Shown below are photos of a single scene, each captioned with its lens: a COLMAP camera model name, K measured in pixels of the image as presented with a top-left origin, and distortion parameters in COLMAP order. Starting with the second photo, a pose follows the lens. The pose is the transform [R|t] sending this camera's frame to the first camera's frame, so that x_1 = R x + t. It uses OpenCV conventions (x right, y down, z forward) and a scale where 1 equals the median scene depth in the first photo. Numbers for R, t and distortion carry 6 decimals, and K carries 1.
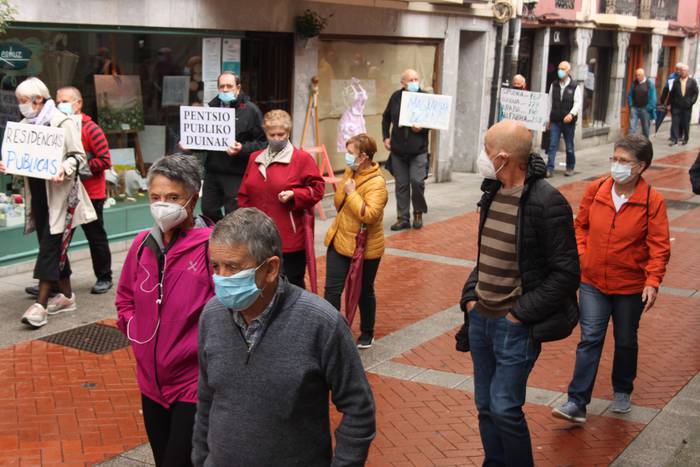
lens RADIAL K [[1144.7, 0, 347.4], [0, 1144.7, 233.4], [0, 0, 1]] dist [0.008000, 0.113406]
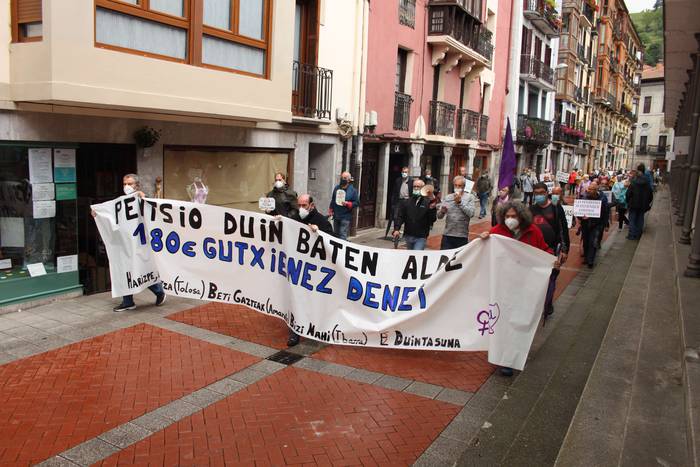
lens RADIAL K [[580.9, 0, 351.4], [0, 580.9, 235.2], [0, 0, 1]] dist [-0.149323, 0.126395]
pose [[0.999994, 0.001710, 0.002998, 0.184137], [-0.001633, 0.999673, -0.025526, -0.054205], [-0.003041, 0.025521, 0.999670, 0.346314]]
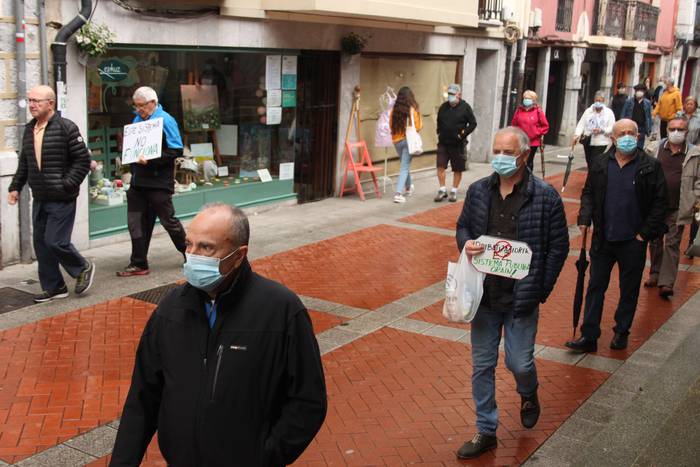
lens RADIAL K [[901.3, 0, 349.6], [0, 901.3, 223.1], [0, 0, 1]] dist [-0.043485, 0.060657]
pose [[0.998709, 0.006745, -0.050354, 0.013228], [-0.005980, 0.999864, 0.015344, -0.002497], [0.050451, -0.015023, 0.998614, 0.016811]]
